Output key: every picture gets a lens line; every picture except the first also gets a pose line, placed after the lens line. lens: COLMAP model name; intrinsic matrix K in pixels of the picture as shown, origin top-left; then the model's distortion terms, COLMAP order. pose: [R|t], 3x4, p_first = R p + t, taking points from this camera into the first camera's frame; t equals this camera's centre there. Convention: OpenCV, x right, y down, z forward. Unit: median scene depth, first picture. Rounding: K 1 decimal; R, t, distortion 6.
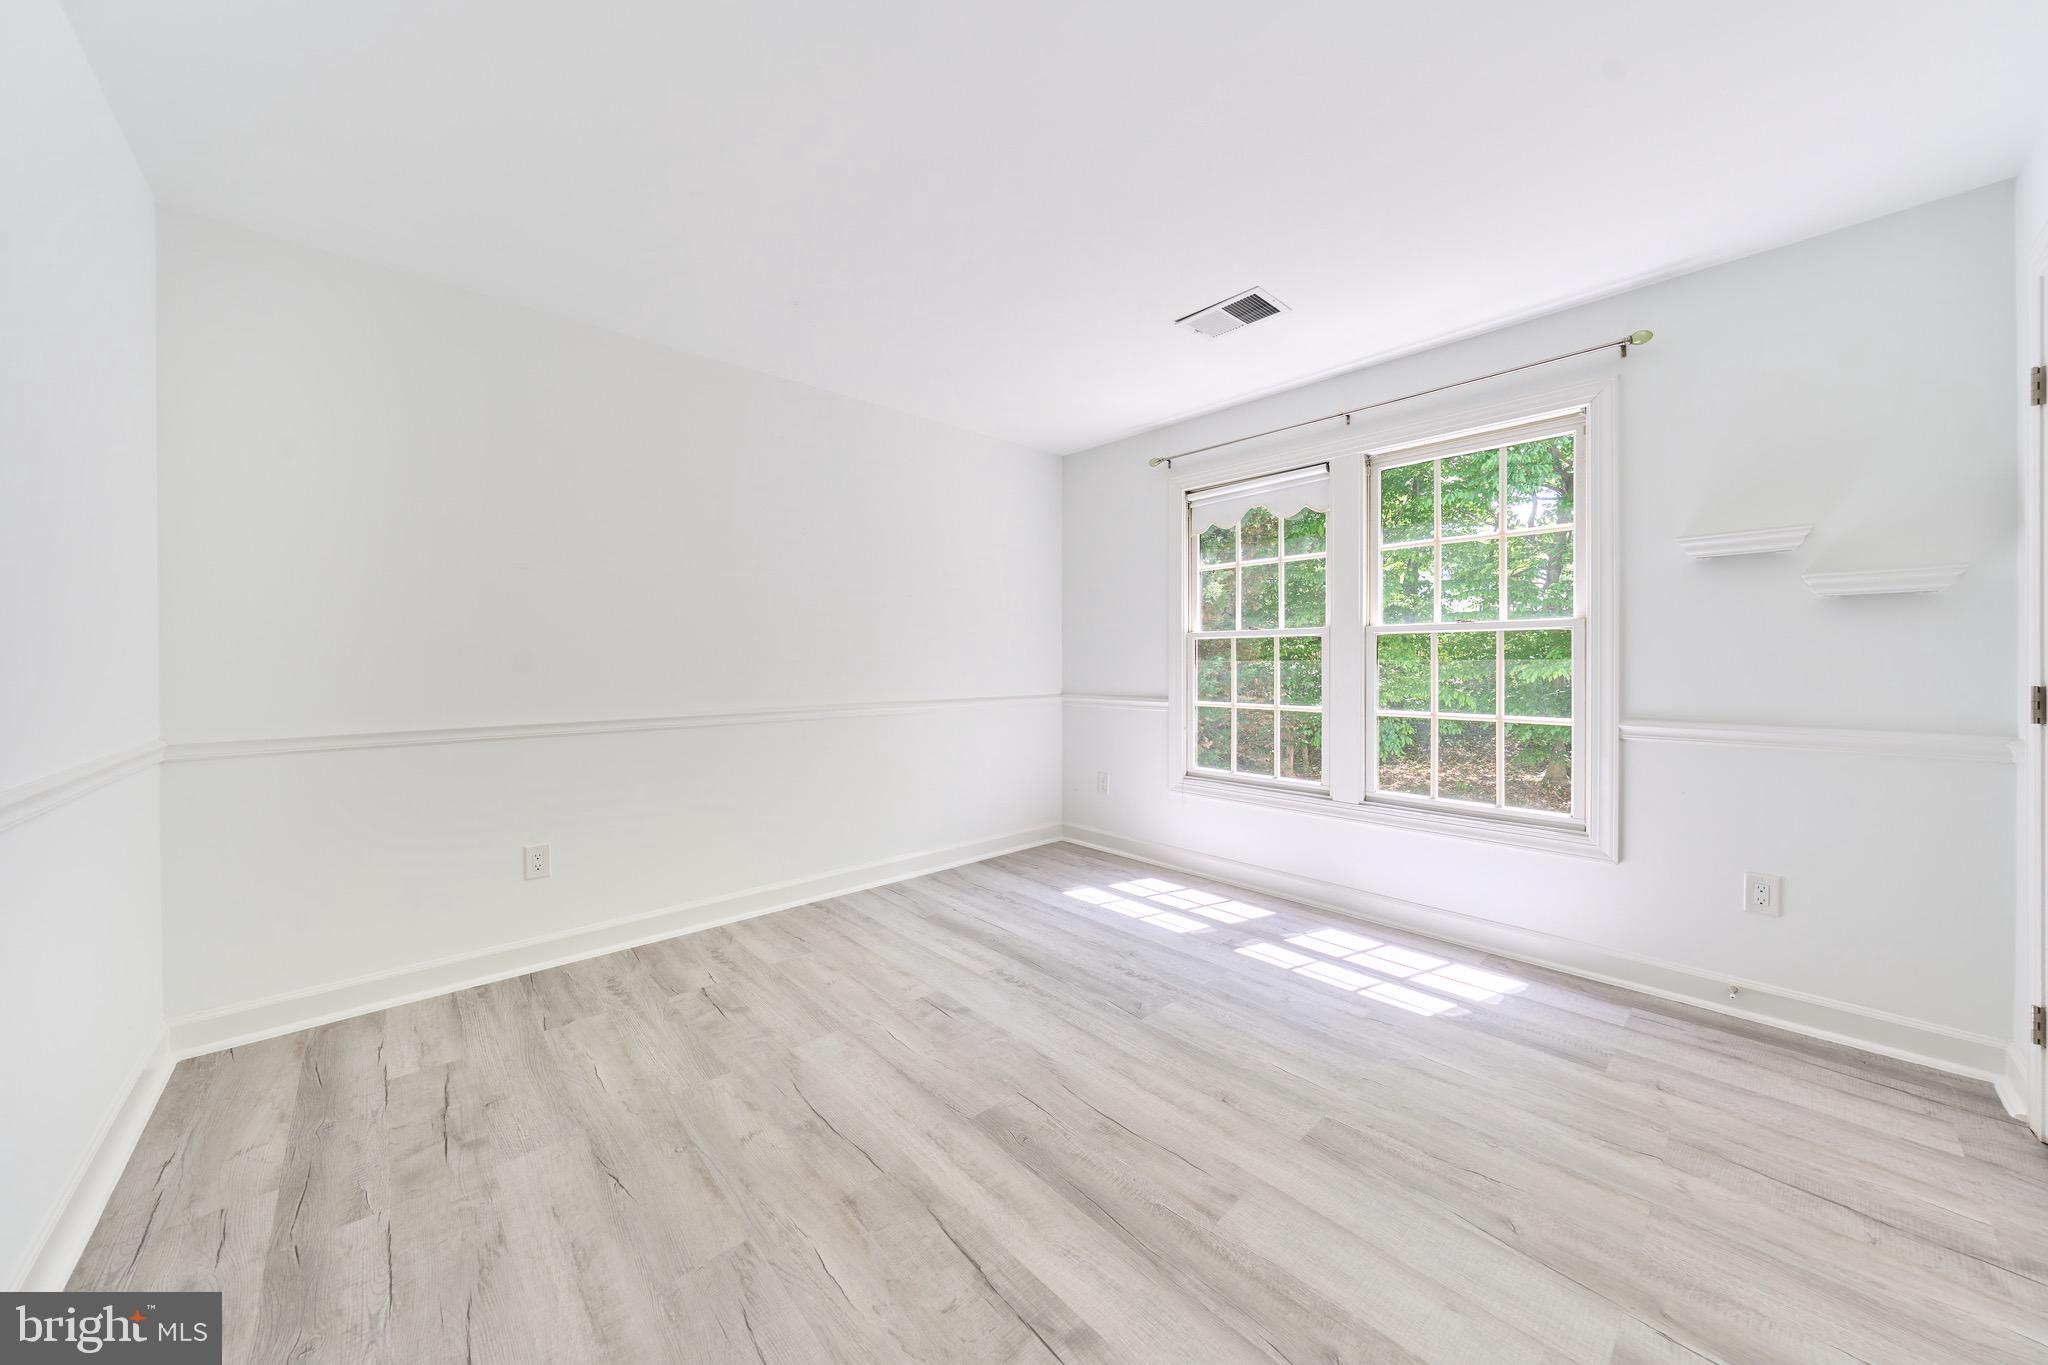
lens RADIAL K [[703.8, 0, 1020.4], [0, 703.8, 664.0], [0, 0, 1]] dist [-0.001368, -0.000057]
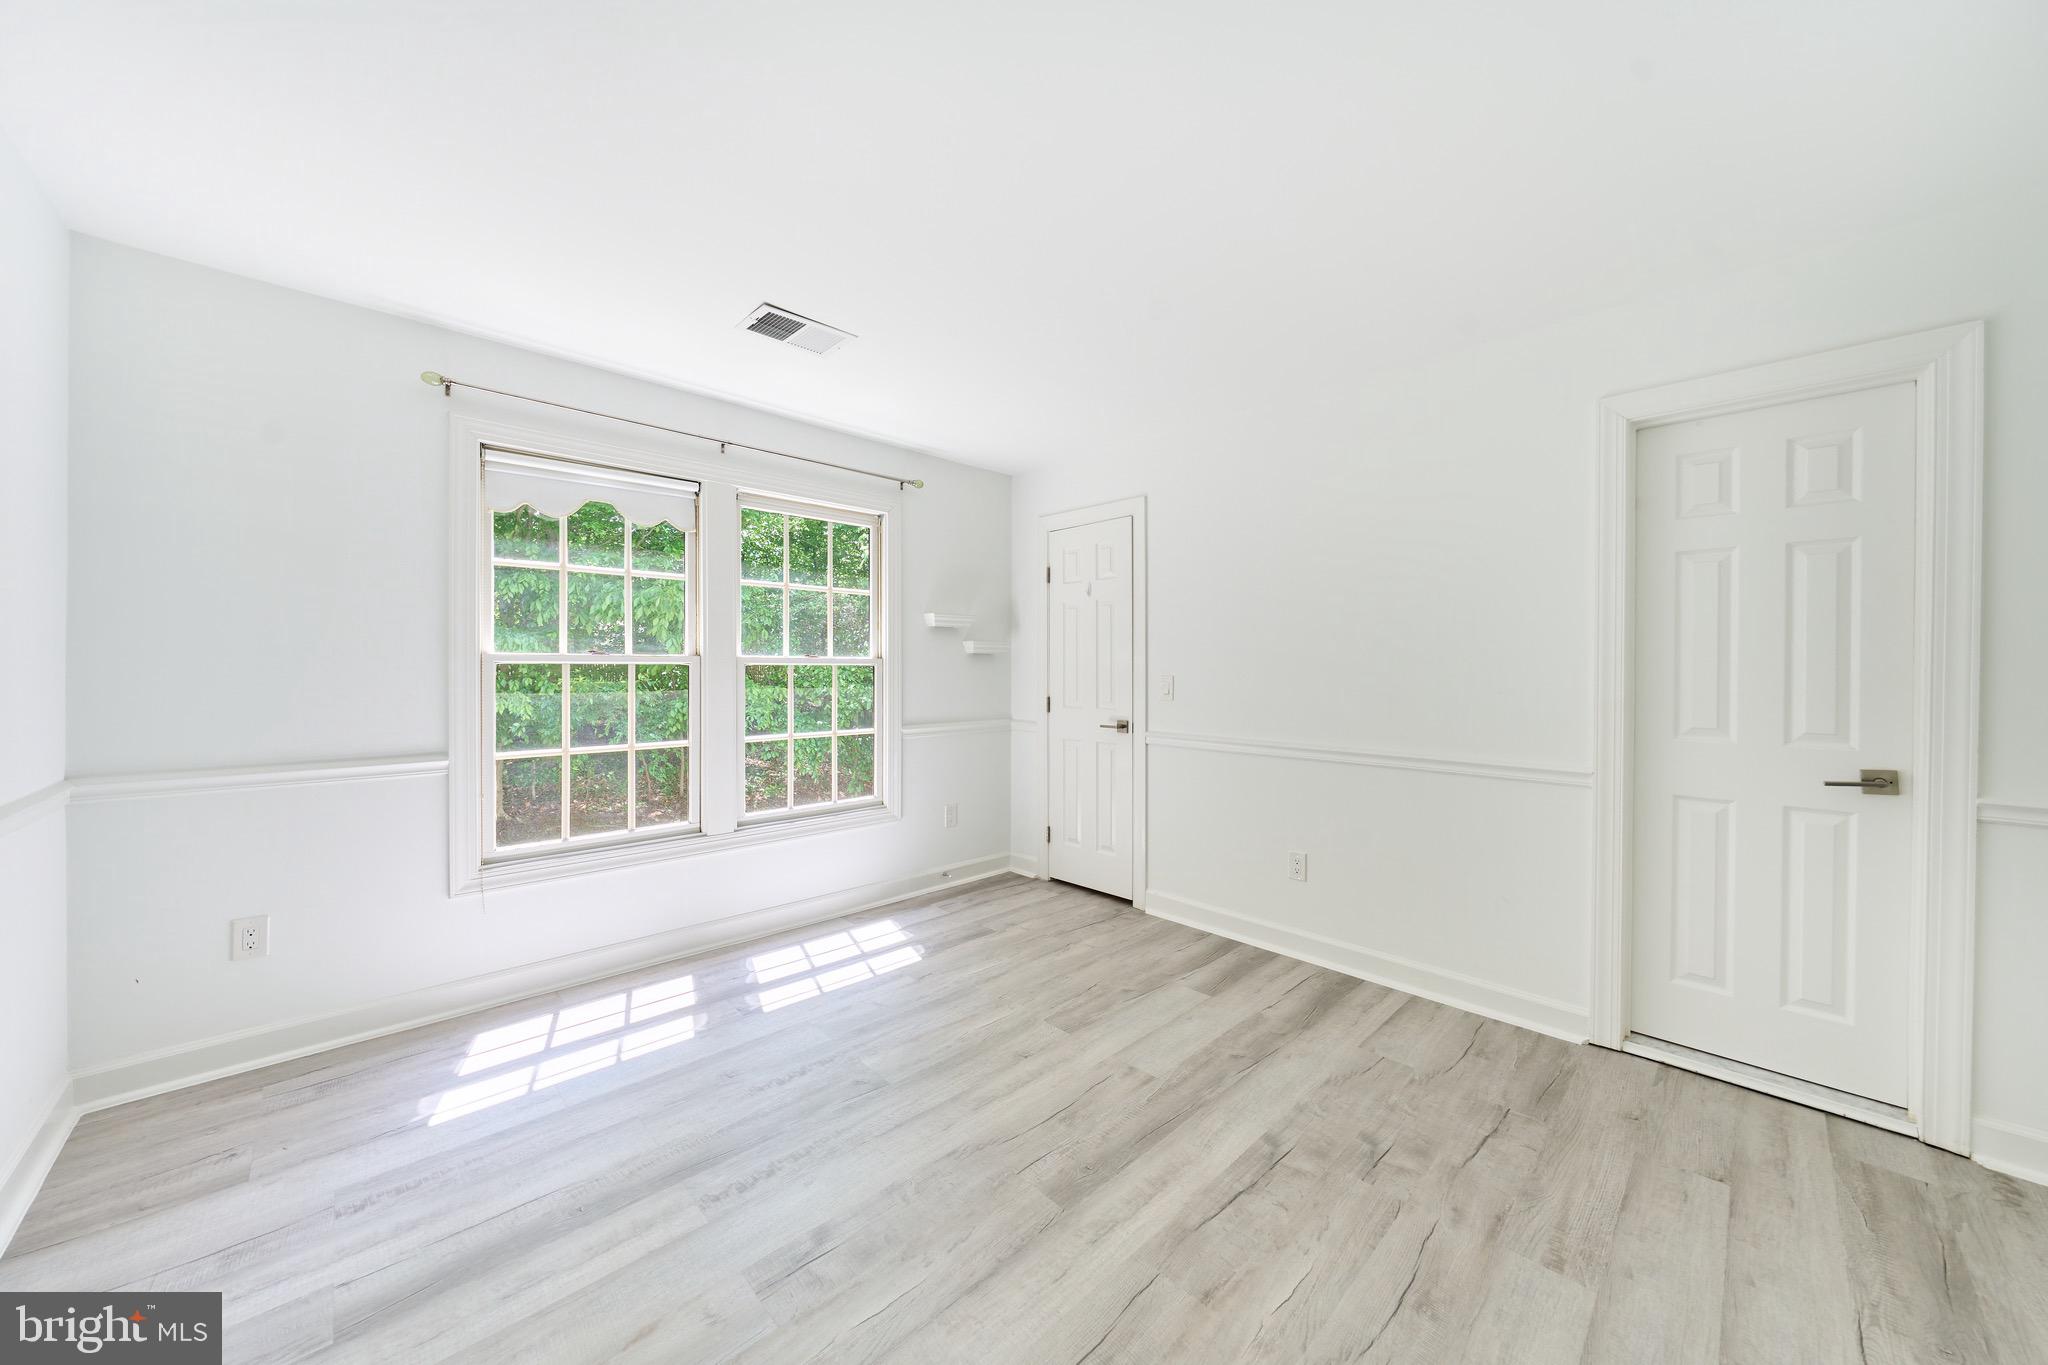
lens RADIAL K [[724.4, 0, 1026.5], [0, 724.4, 668.6], [0, 0, 1]] dist [-0.002468, -0.000004]
pose [[-0.031286, 0.000560, 0.999510, -0.703932], [0.001091, 0.999999, -0.000526, -0.042806], [-0.999510, 0.001074, -0.031287, 0.744417]]
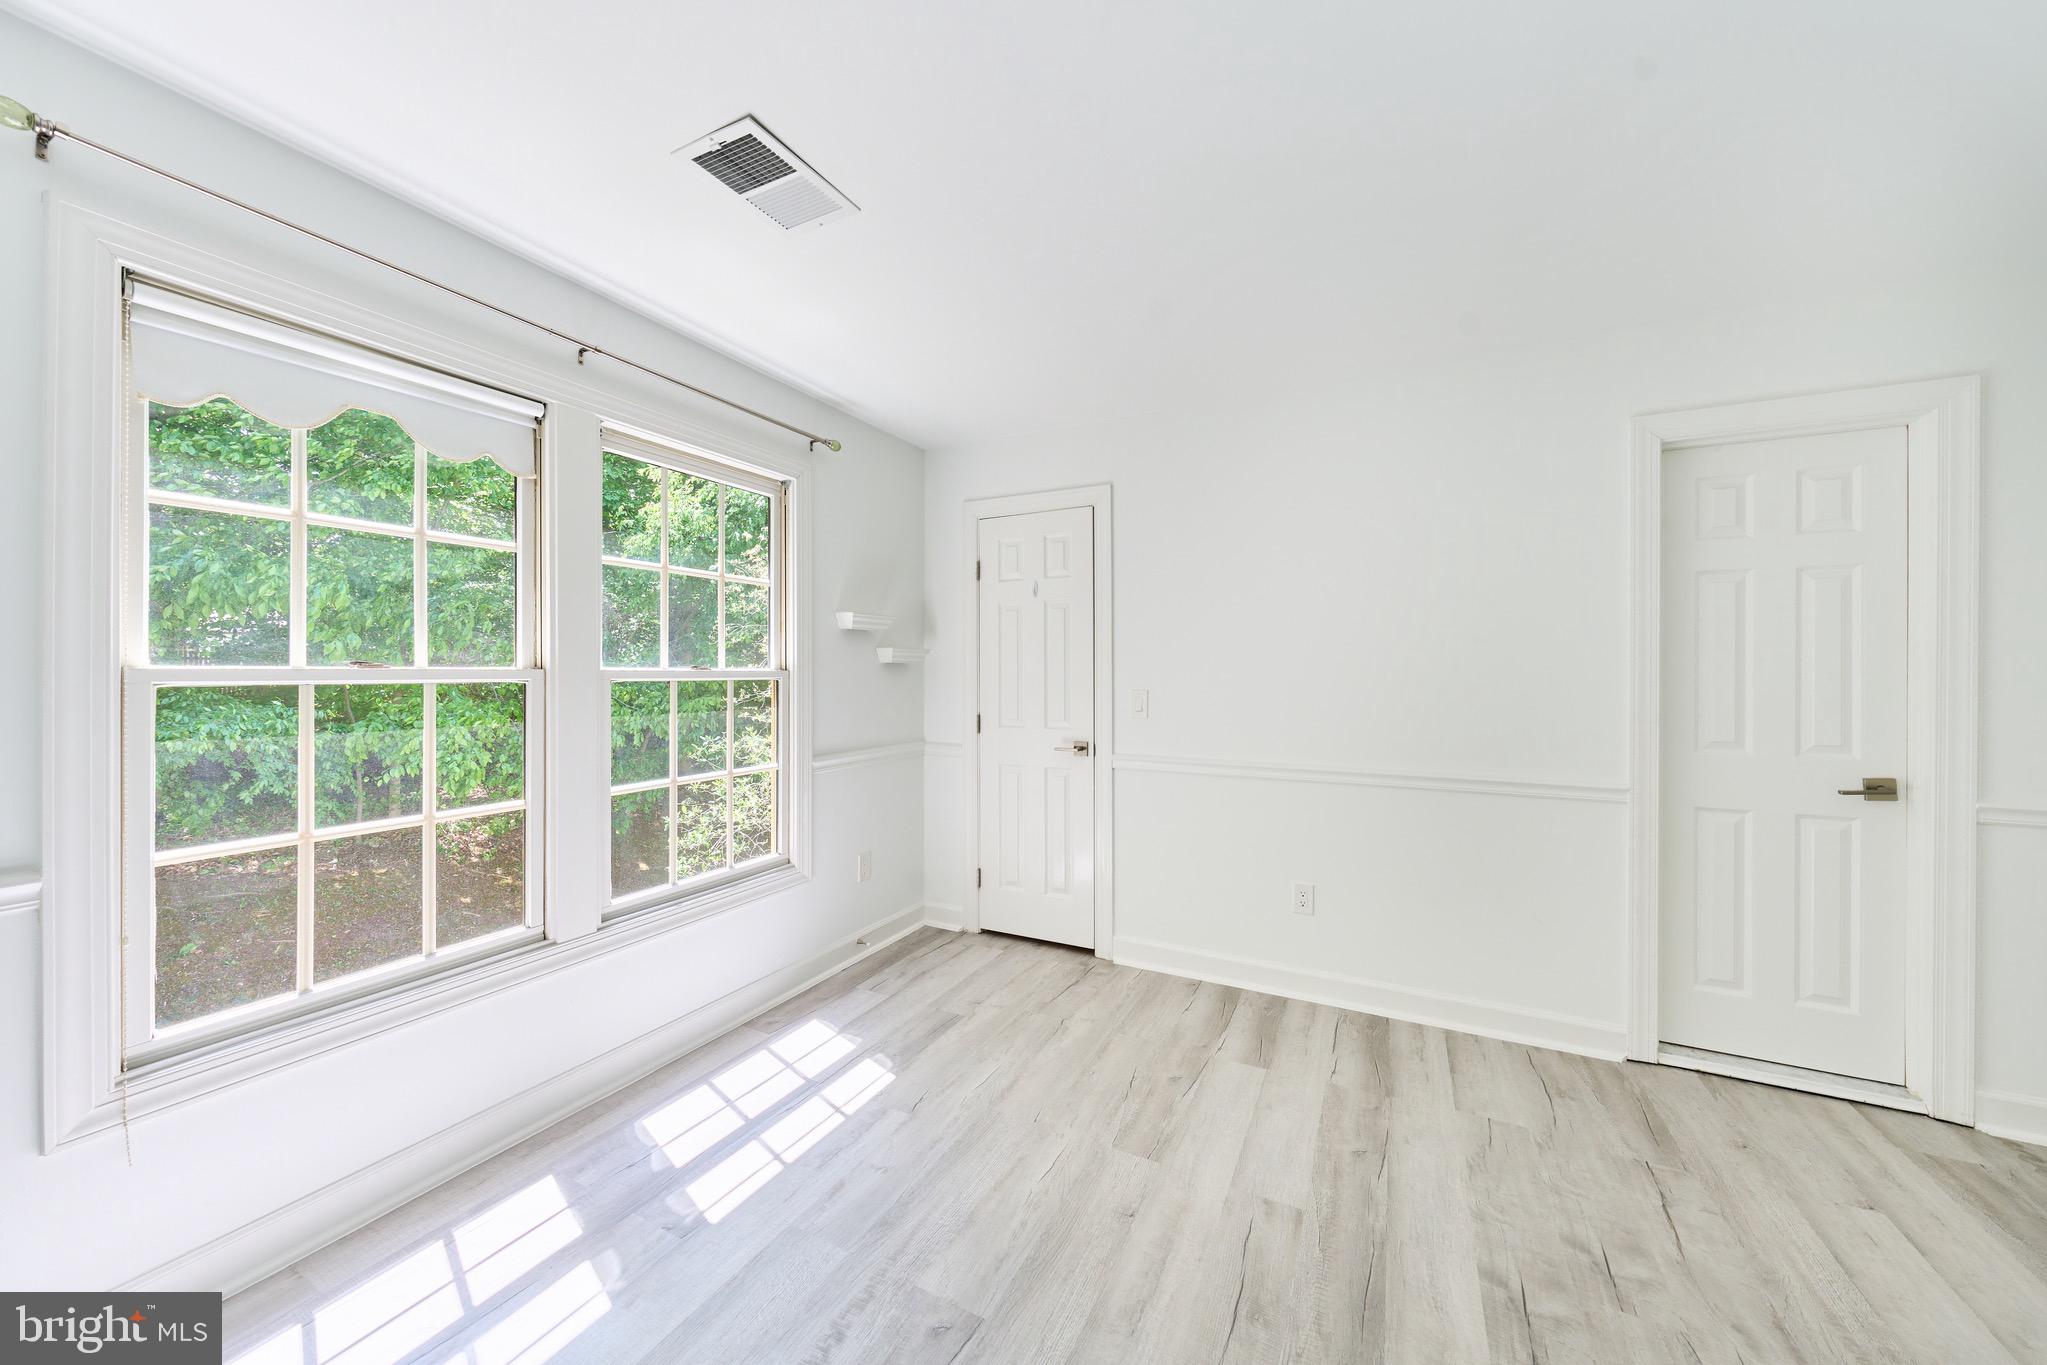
lens RADIAL K [[724.0, 0, 1026.0], [0, 724.0, 668.6], [0, 0, 1]] dist [-0.002468, -0.000004]
pose [[-0.351874, 0.005459, 0.936032, -0.390929], [0.002479, 0.999985, -0.004901, -0.060820], [-0.936044, 0.000596, -0.351882, 1.046663]]
